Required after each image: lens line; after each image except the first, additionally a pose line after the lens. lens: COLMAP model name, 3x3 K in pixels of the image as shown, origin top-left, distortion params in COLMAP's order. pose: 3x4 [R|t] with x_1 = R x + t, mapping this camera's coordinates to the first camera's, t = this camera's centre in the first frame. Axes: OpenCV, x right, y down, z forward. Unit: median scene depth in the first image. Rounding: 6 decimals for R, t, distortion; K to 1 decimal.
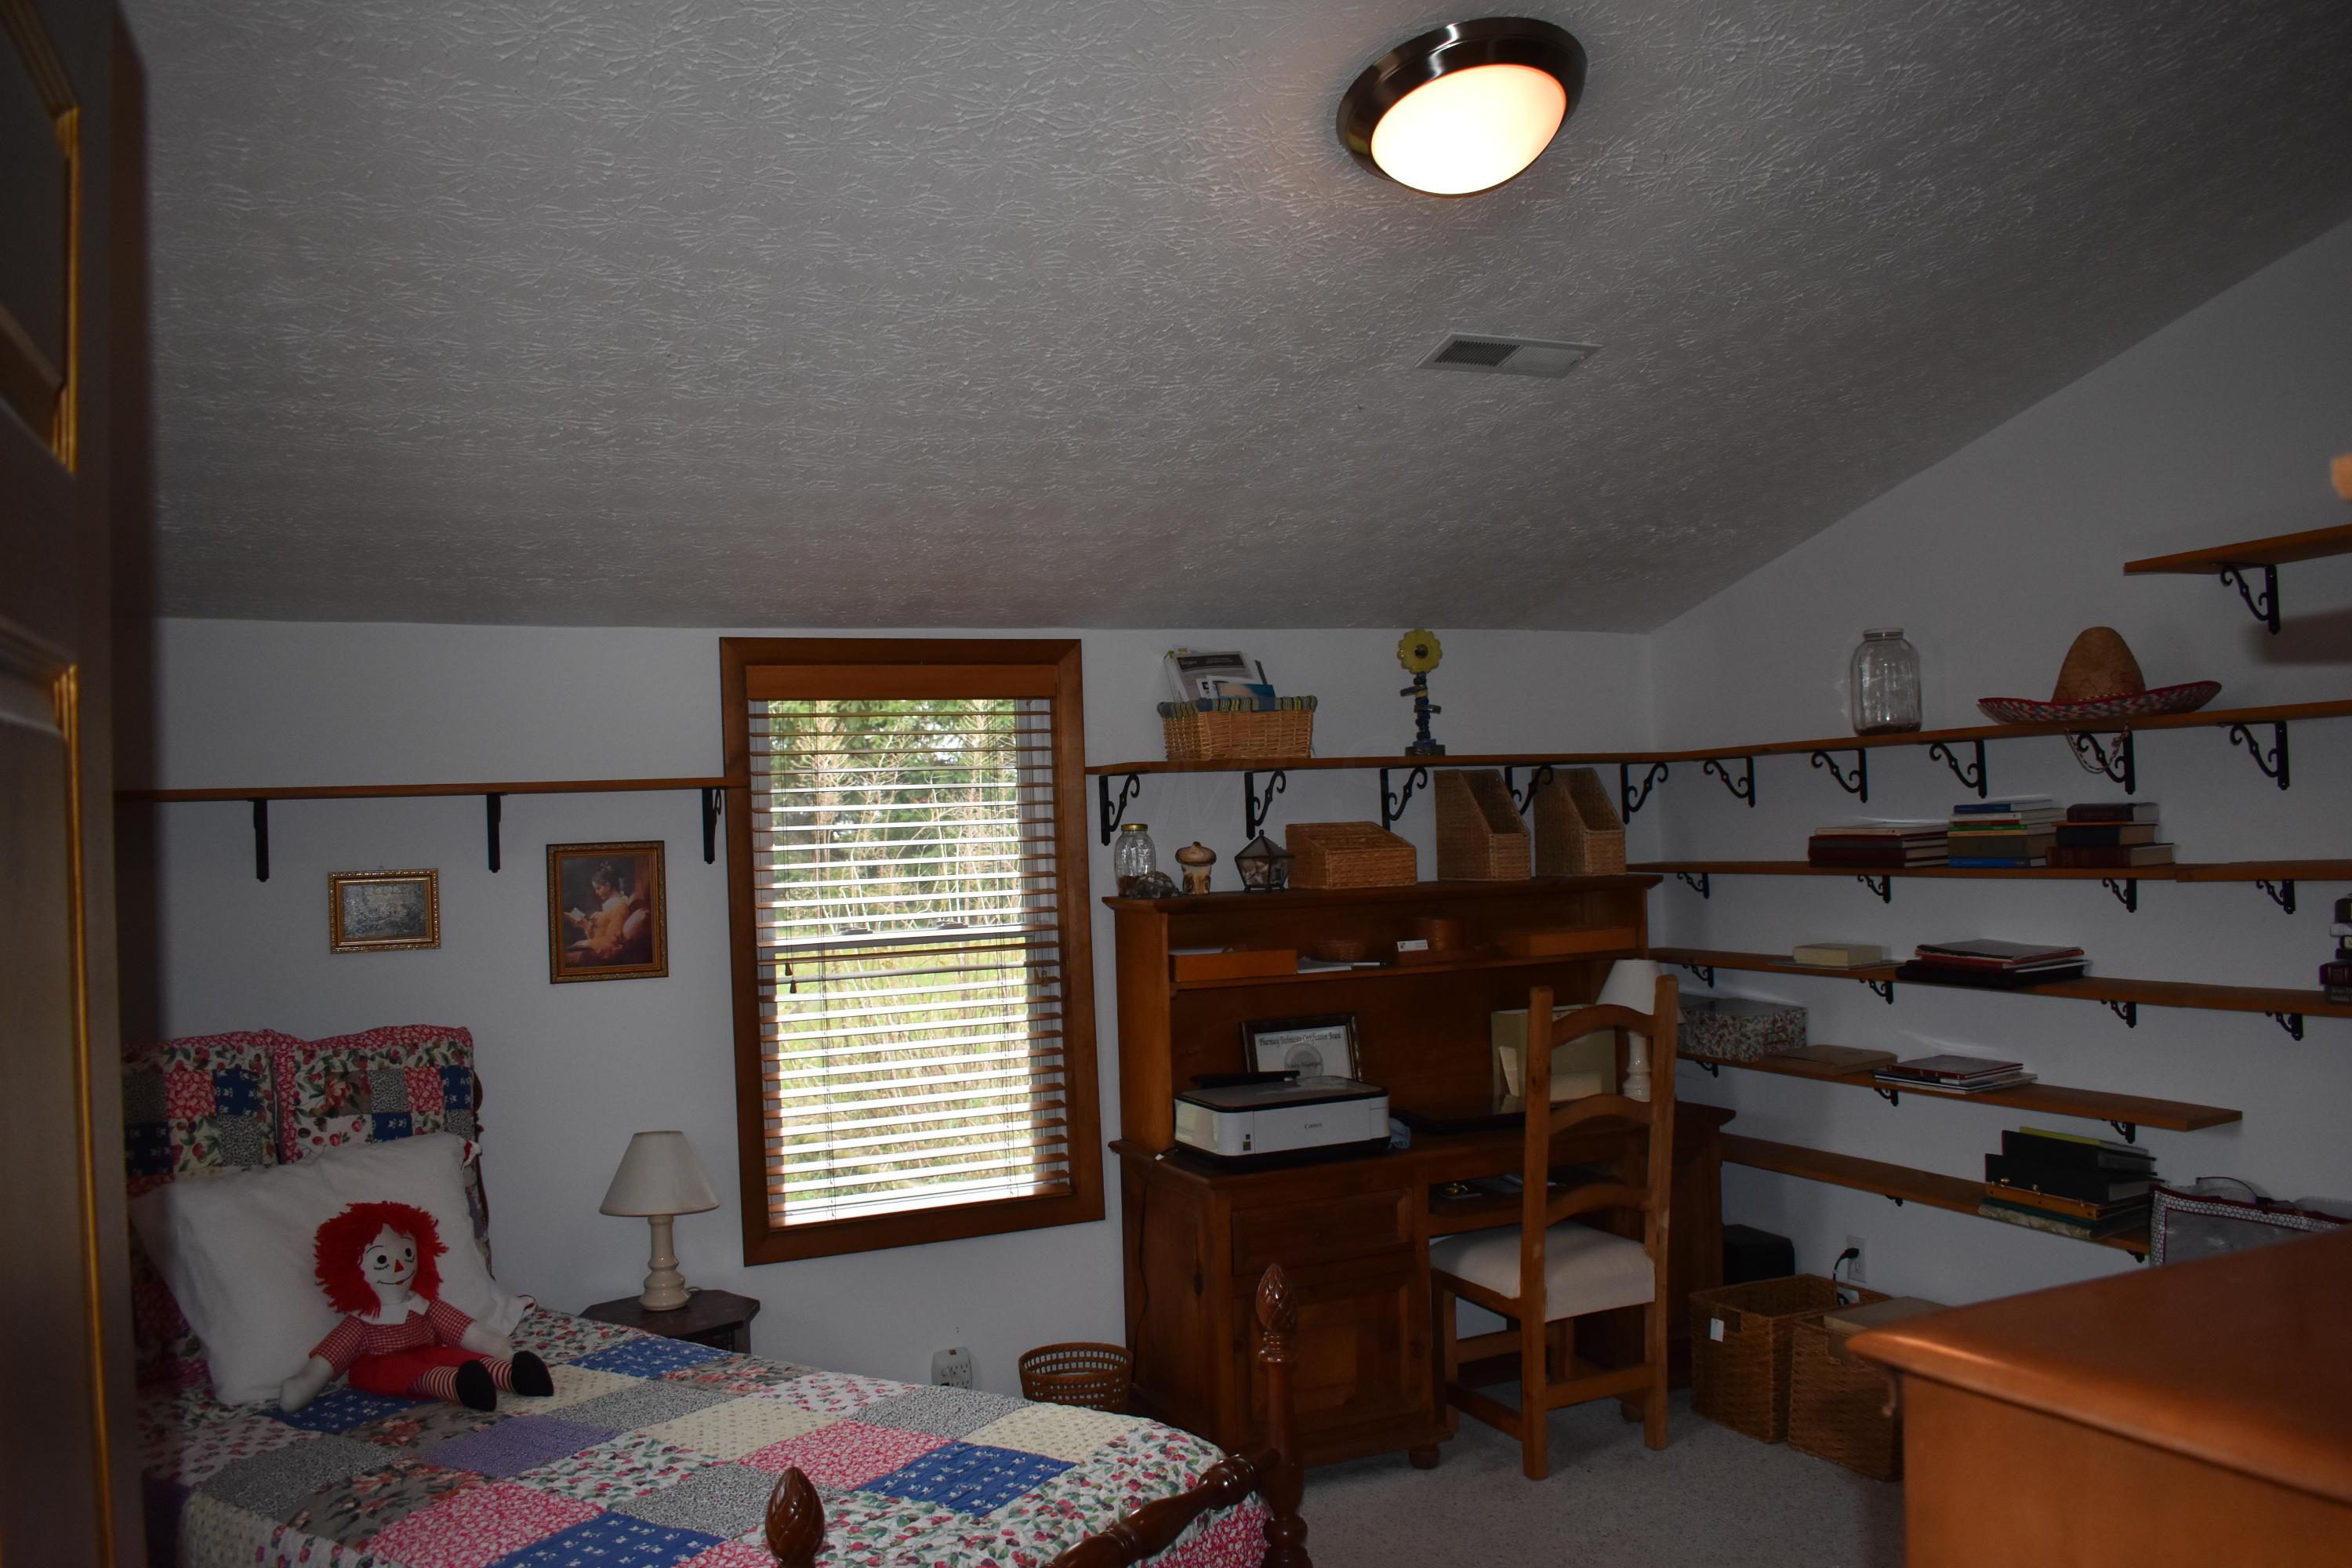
lens RADIAL K [[1841.4, 0, 1170.9], [0, 1841.4, 791.7], [0, 0, 1]] dist [-0.088155, 0.009248]
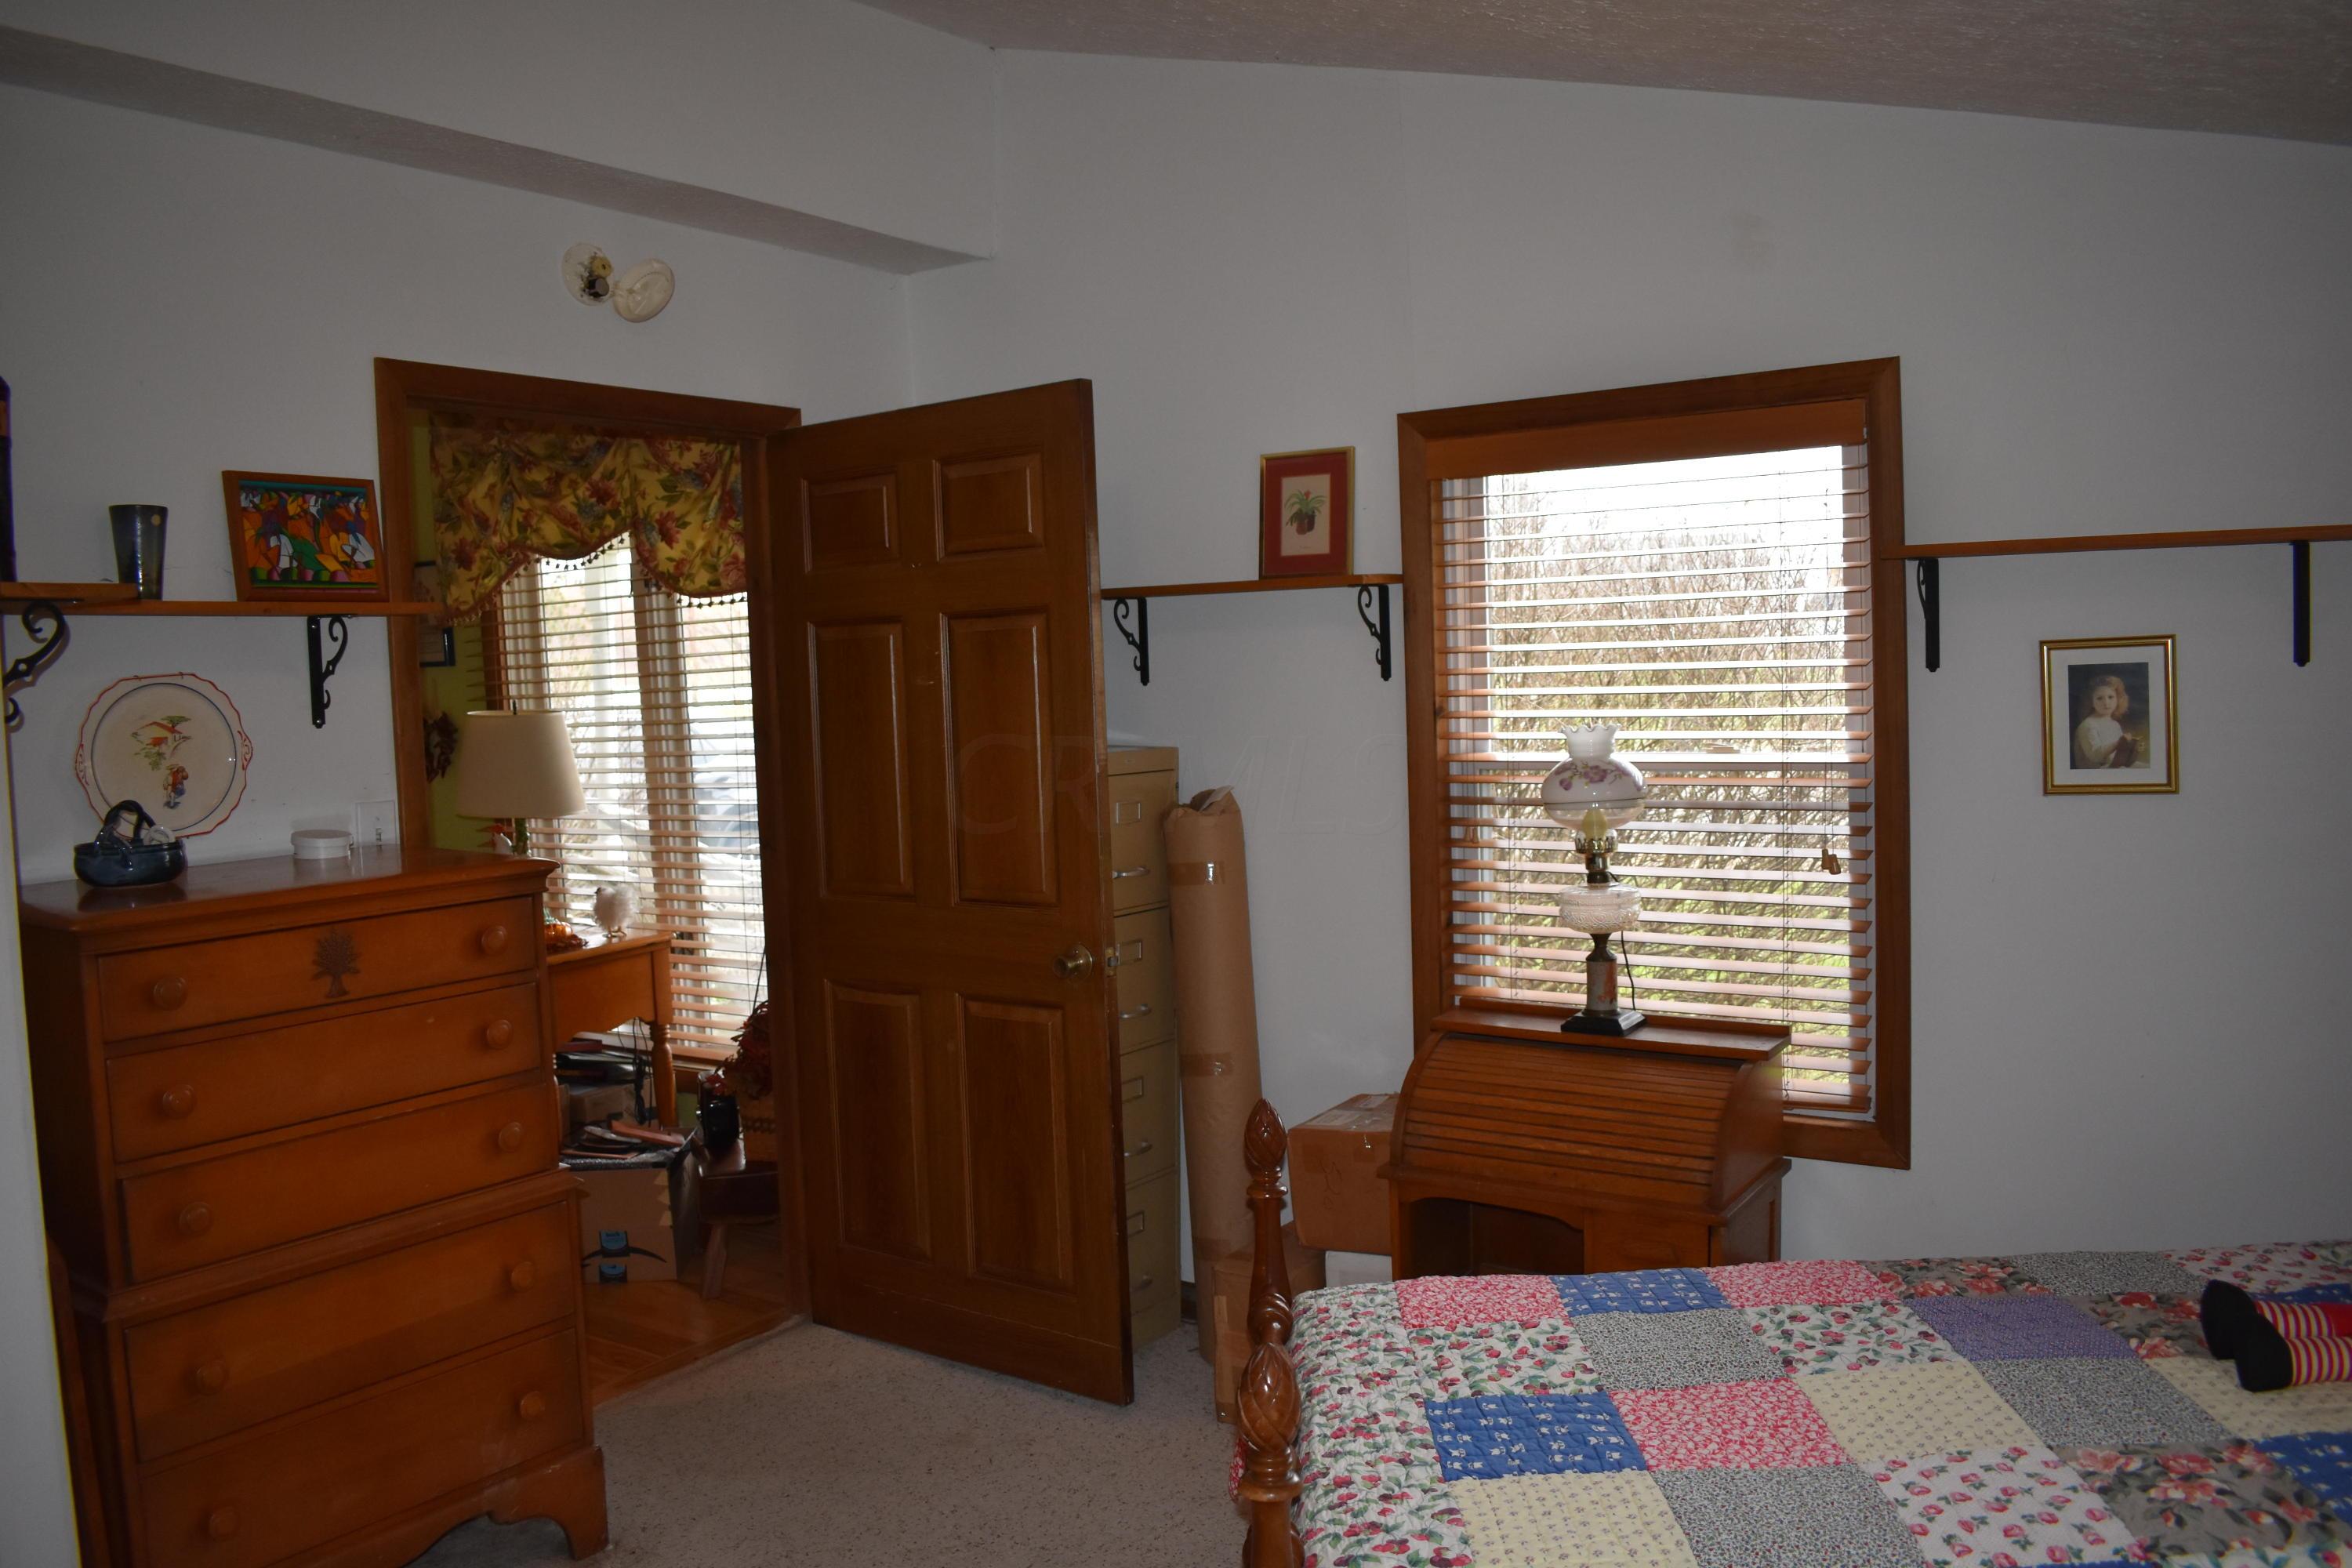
lens RADIAL K [[1841.4, 0, 1185.7], [0, 1841.4, 777.3], [0, 0, 1]] dist [-0.088155, 0.009248]
pose [[-0.853666, 0.086975, -0.513507, 0.265774], [0.069696, 0.996167, 0.052860, 0.023716], [0.516136, 0.009335, -0.856456, 1.057691]]
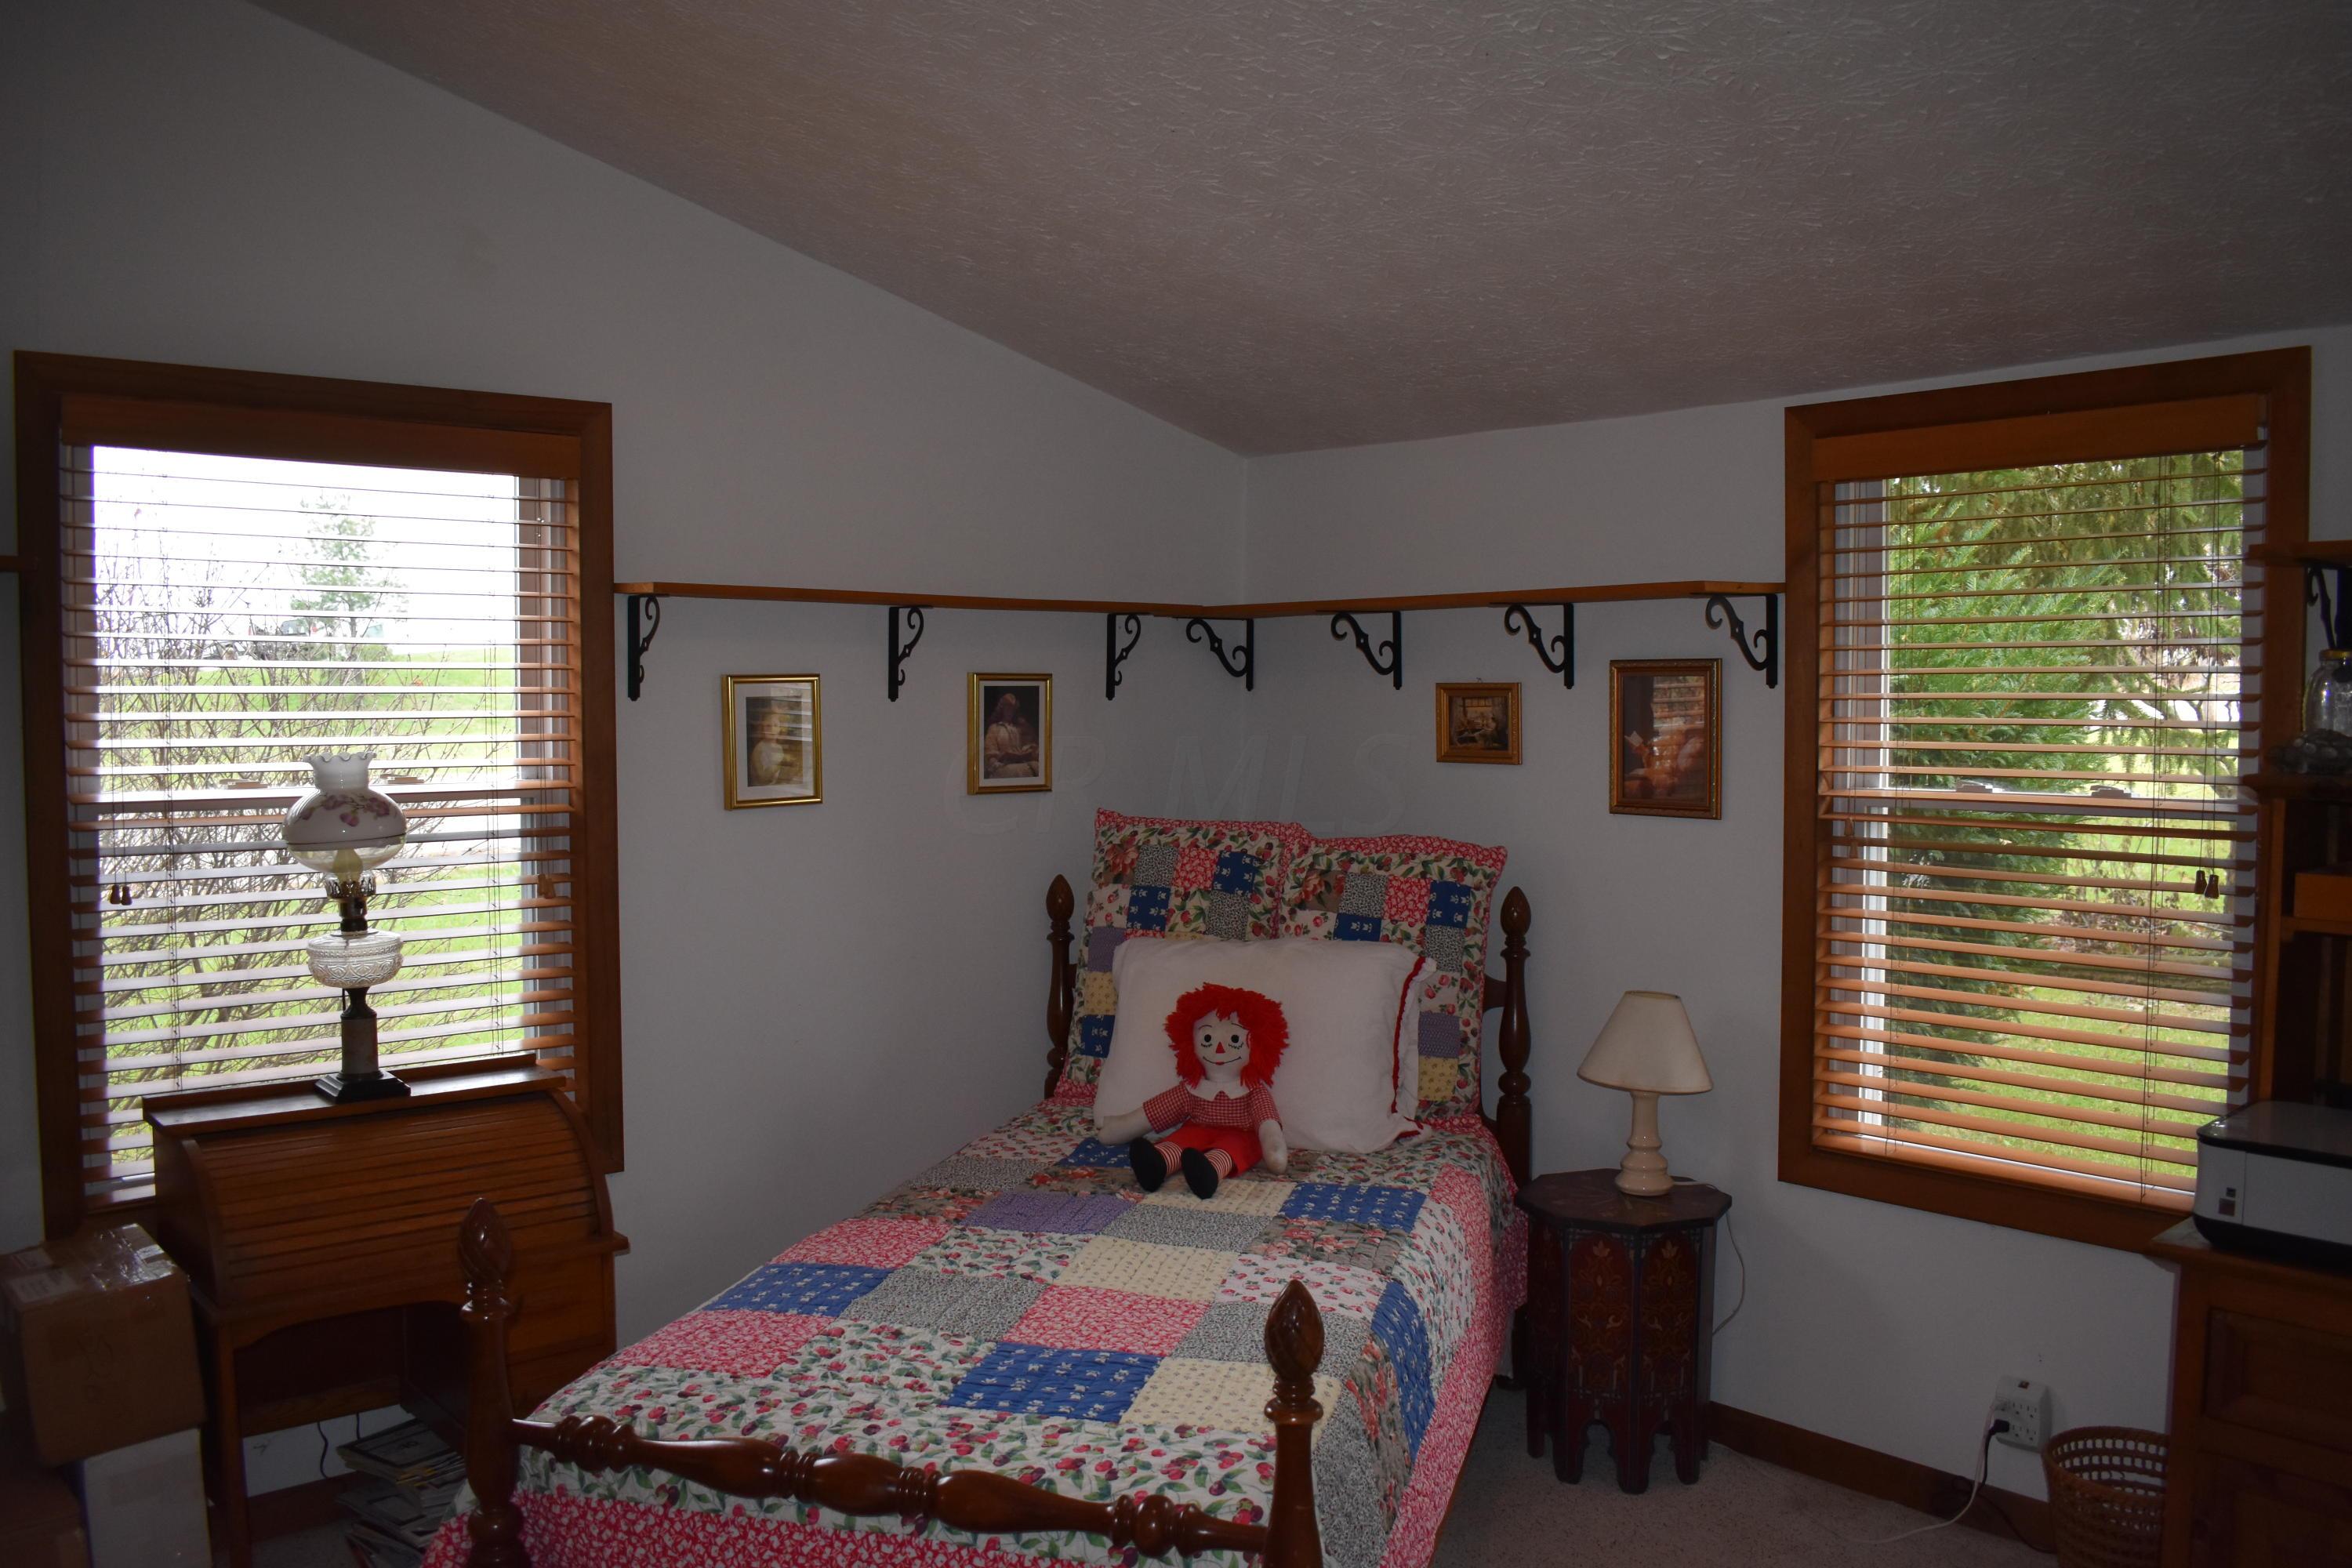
lens RADIAL K [[1841.4, 0, 1190.7], [0, 1841.4, 788.2], [0, 0, 1]] dist [-0.088155, 0.009248]
pose [[0.289180, 0.084184, -0.953566, 0.479138], [0.009509, 0.995824, 0.090799, 0.007527], [0.957227, -0.035325, 0.287172, 0.540191]]
